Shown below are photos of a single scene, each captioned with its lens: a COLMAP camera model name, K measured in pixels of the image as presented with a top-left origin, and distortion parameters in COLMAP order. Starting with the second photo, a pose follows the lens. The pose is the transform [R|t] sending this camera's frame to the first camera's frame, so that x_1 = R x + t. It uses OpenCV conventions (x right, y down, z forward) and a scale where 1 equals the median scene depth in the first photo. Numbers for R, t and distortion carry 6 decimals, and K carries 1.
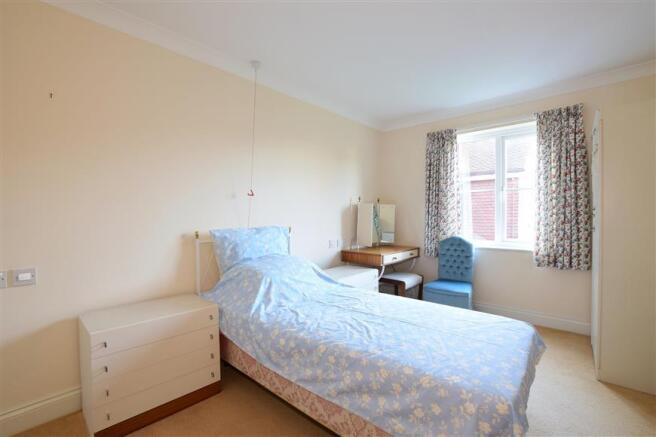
lens RADIAL K [[289.0, 0, 328.0], [0, 289.0, 218.5], [0, 0, 1]] dist [-0.037555, 0.000057]
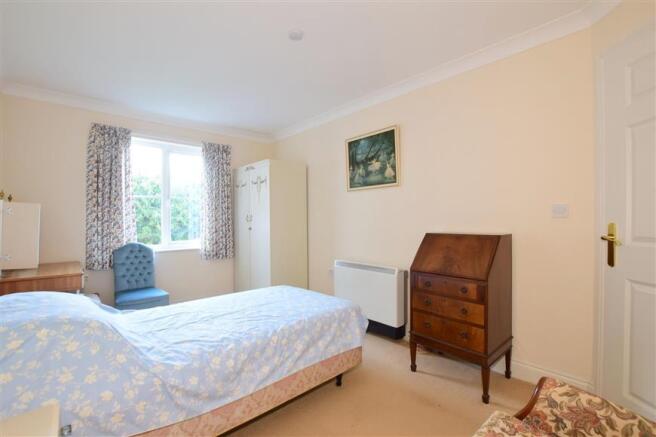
lens RADIAL K [[289.0, 0, 328.0], [0, 289.0, 218.5], [0, 0, 1]] dist [-0.037555, 0.000057]
pose [[0.093571, 0.006462, 0.995592, -0.832747], [0.013706, 0.999876, -0.007778, -0.004617], [-0.995518, 0.014373, 0.093471, 0.505826]]
